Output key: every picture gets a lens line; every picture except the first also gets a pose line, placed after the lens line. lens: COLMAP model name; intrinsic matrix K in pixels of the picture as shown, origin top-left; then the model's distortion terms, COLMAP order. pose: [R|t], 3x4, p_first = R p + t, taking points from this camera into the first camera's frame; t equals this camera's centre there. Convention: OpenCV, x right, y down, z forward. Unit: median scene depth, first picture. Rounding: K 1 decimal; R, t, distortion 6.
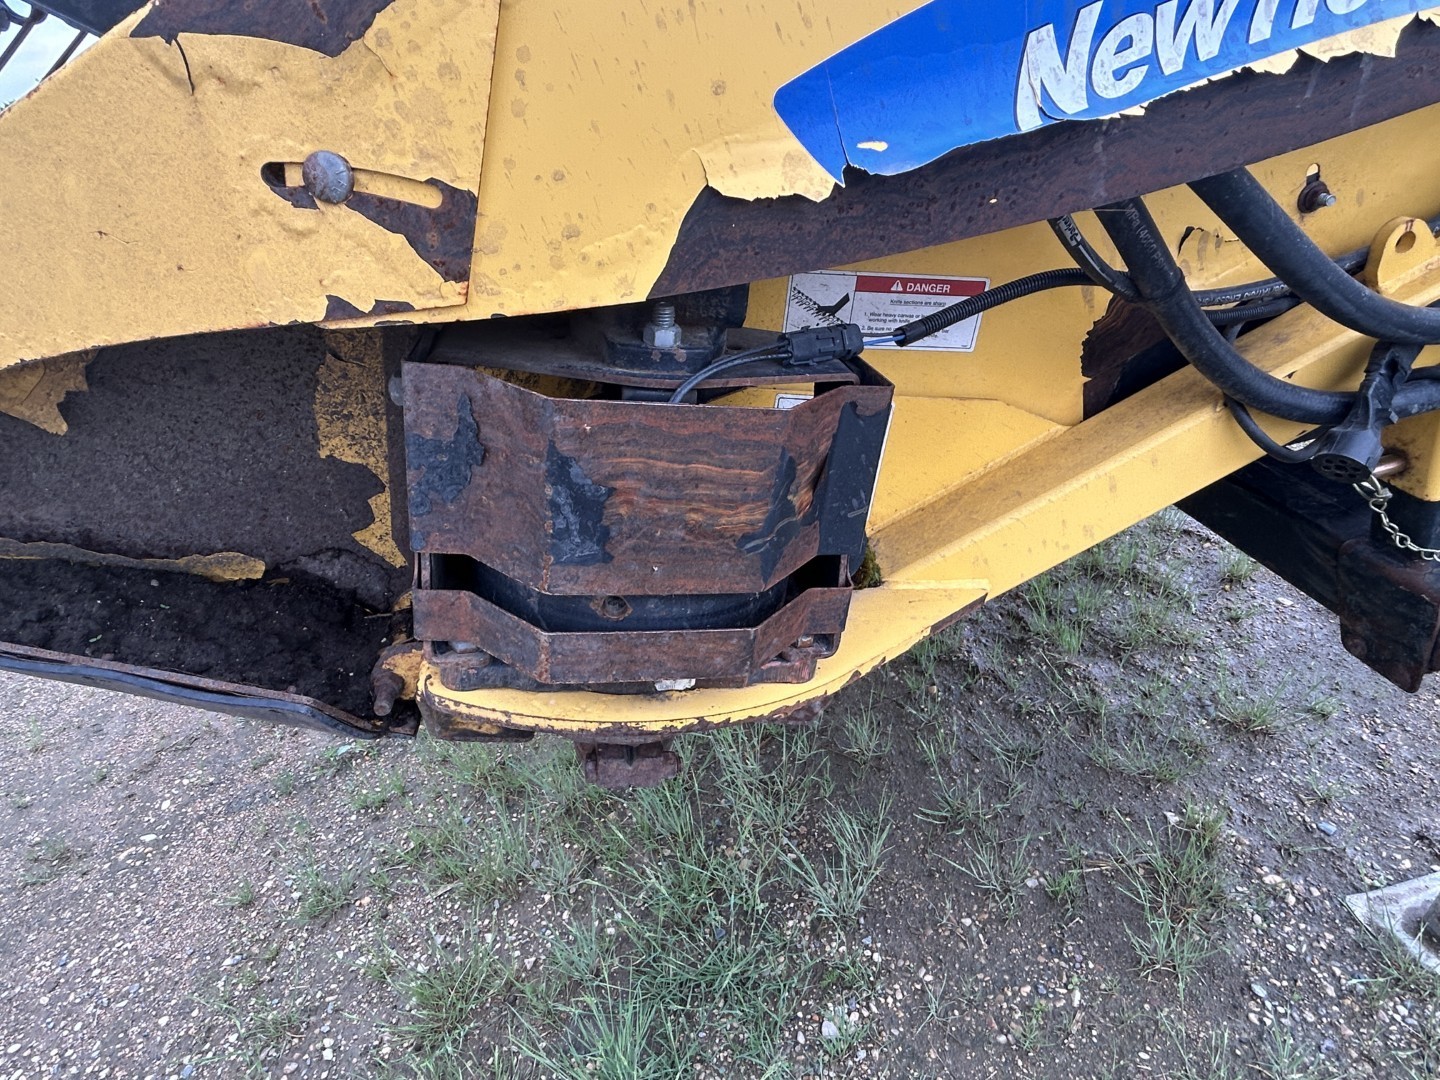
lens RADIAL K [[841.0, 0, 717.7], [0, 841.0, 534.8], [0, 0, 1]] dist [-0.007132, 0.006077]
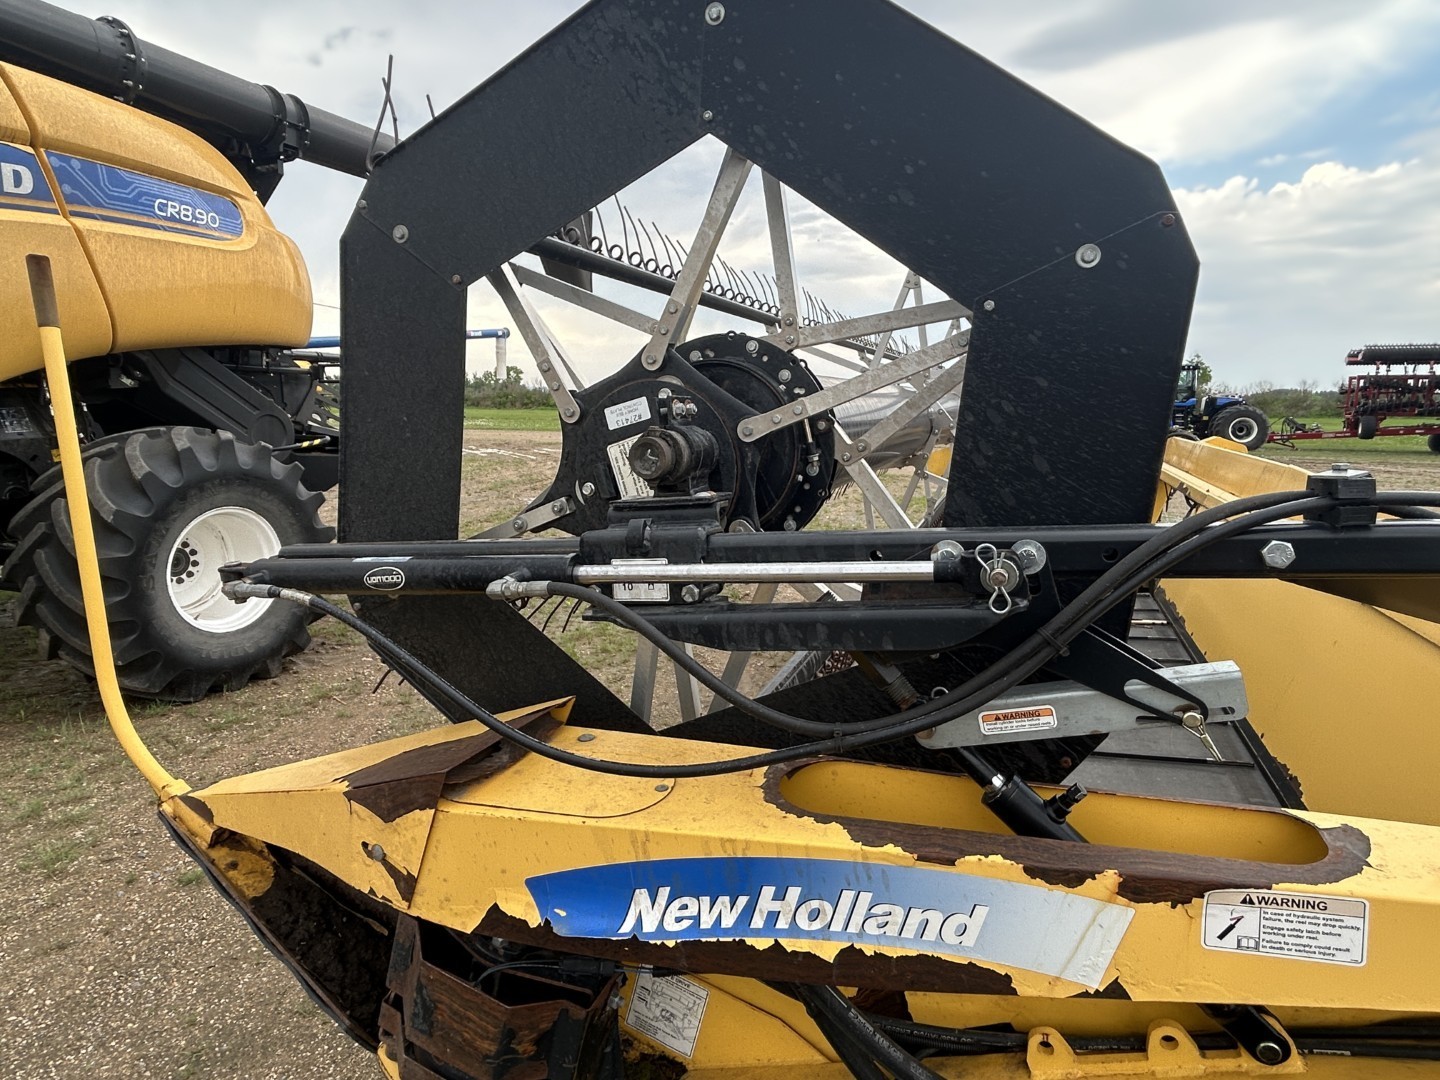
lens RADIAL K [[841.0, 0, 719.2], [0, 841.0, 539.1], [0, 0, 1]] dist [-0.007132, 0.006077]
pose [[0.849948, 0.203105, -0.486145, 1.412216], [-0.349663, 0.907665, -0.232120, -0.973270], [0.394112, 0.367277, 0.842486, -1.096879]]
